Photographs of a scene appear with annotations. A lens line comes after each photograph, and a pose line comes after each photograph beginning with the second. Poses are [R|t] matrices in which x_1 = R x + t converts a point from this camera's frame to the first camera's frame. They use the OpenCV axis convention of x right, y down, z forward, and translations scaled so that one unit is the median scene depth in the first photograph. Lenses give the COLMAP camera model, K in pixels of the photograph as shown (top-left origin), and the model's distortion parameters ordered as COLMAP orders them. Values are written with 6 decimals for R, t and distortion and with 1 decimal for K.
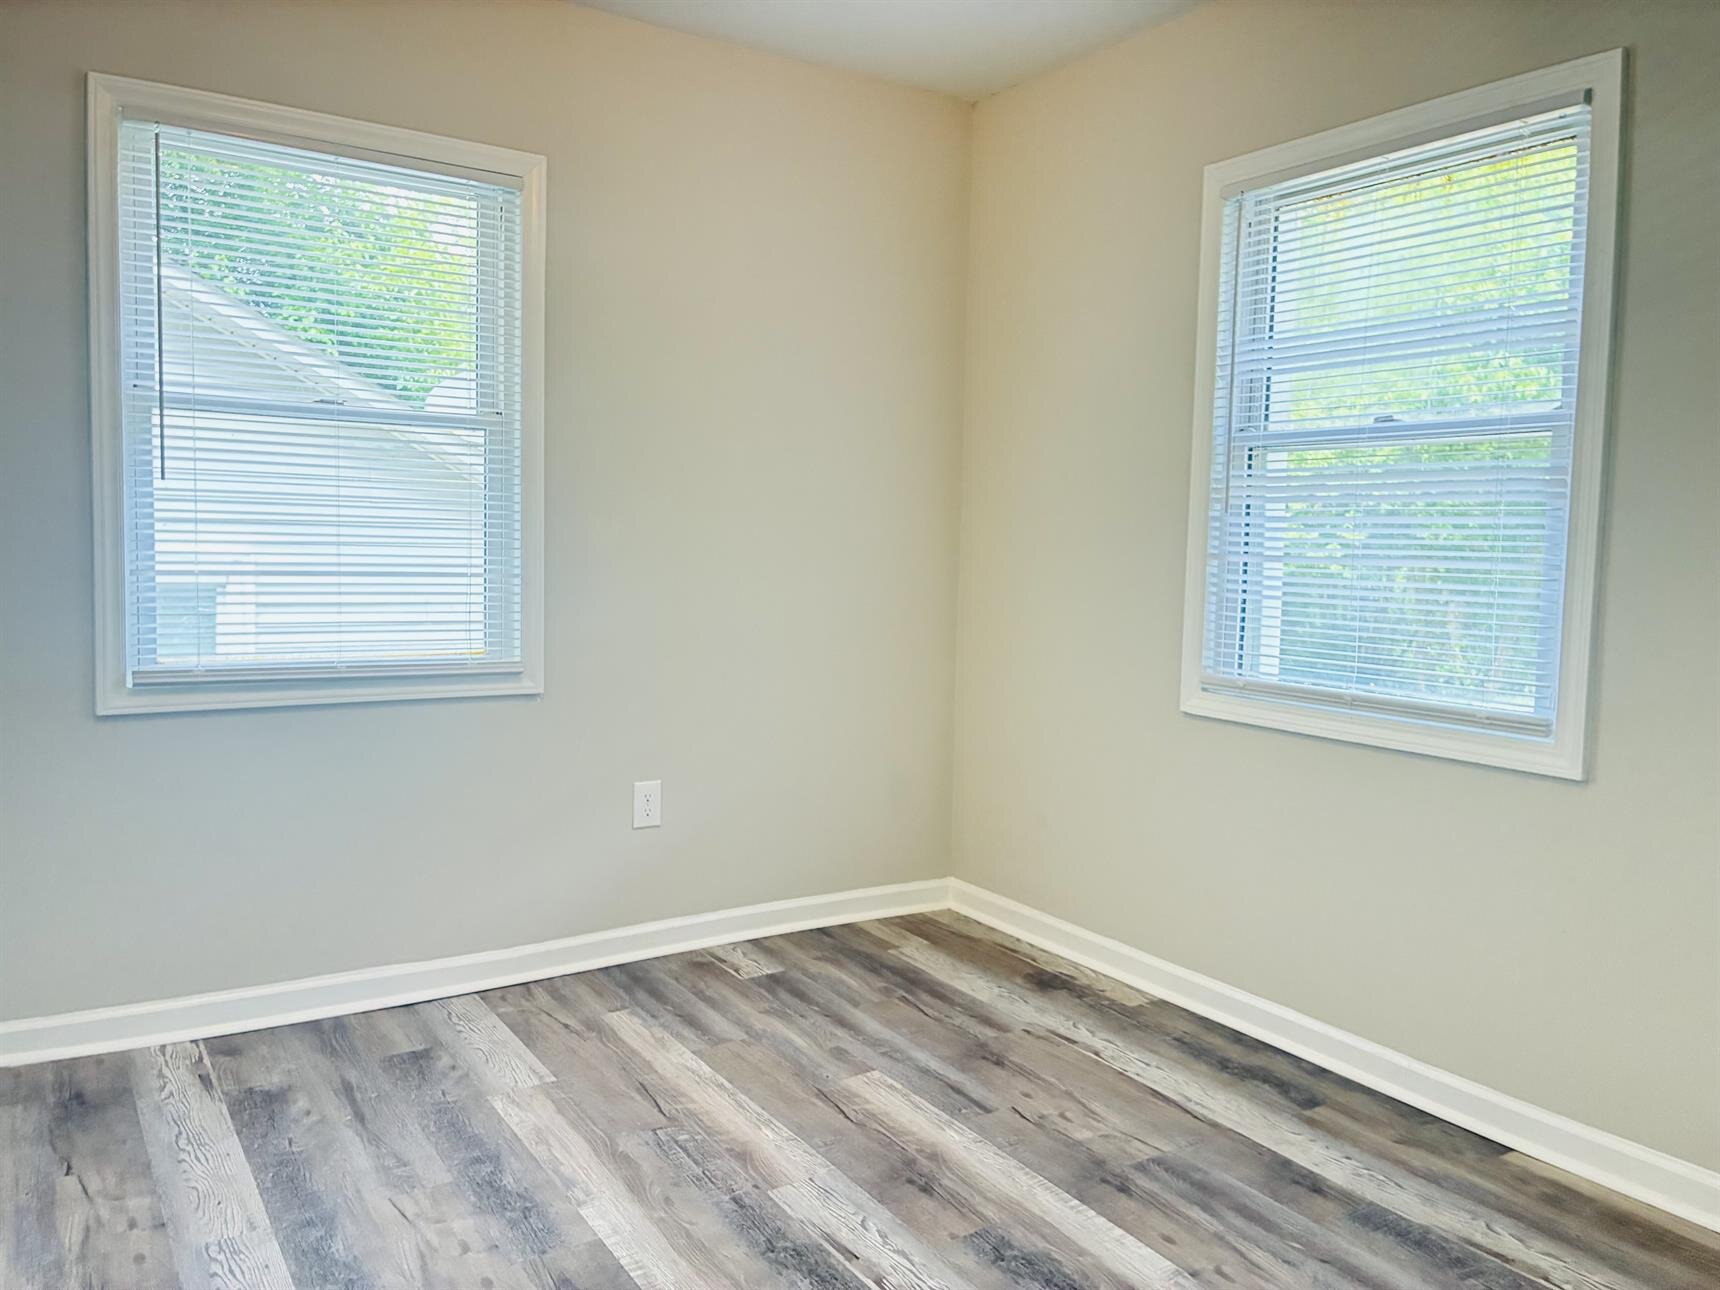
lens RADIAL K [[1303.9, 0, 859.1], [0, 1303.9, 644.3], [0, 0, 1]] dist [0.042788, -0.052004]
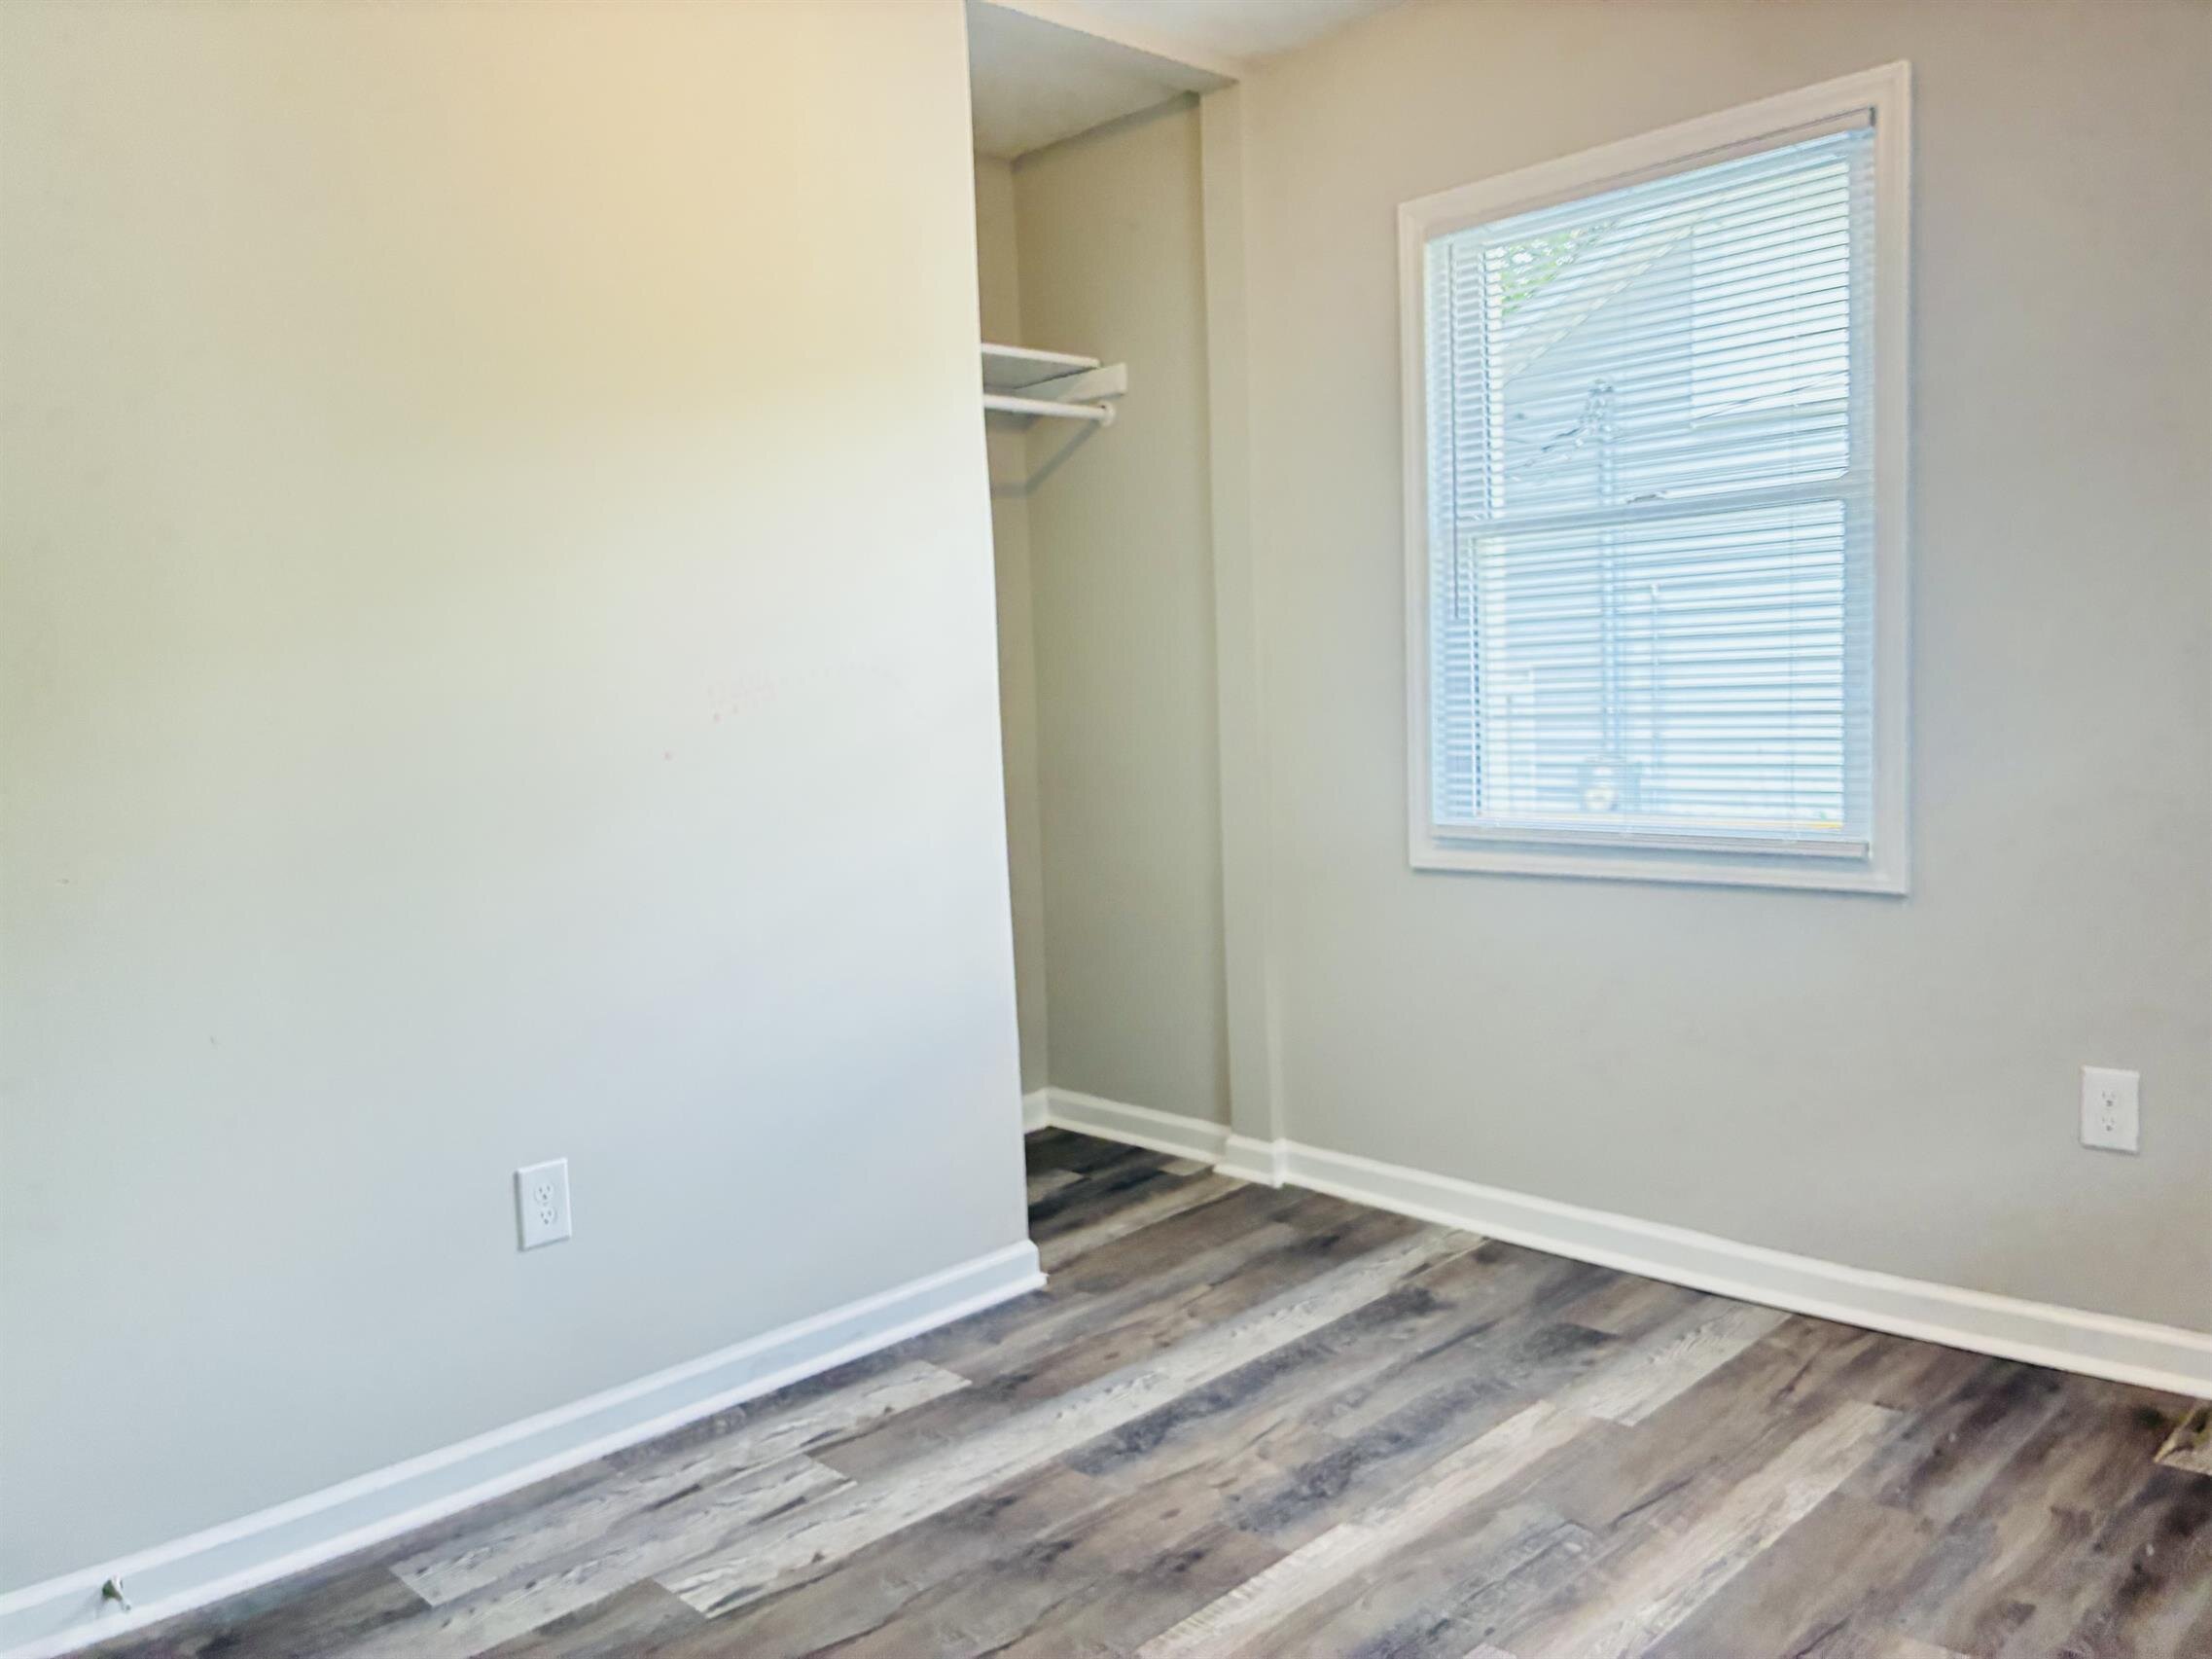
lens RADIAL K [[1677.1, 0, 1116.6], [0, 1677.1, 846.4], [0, 0, 1]] dist [0.042788, -0.052004]
pose [[0.194906, 0.052200, -0.979432, 0.594569], [-0.040366, 0.998164, 0.045166, -0.009815], [0.979991, 0.030733, 0.196655, 0.541926]]
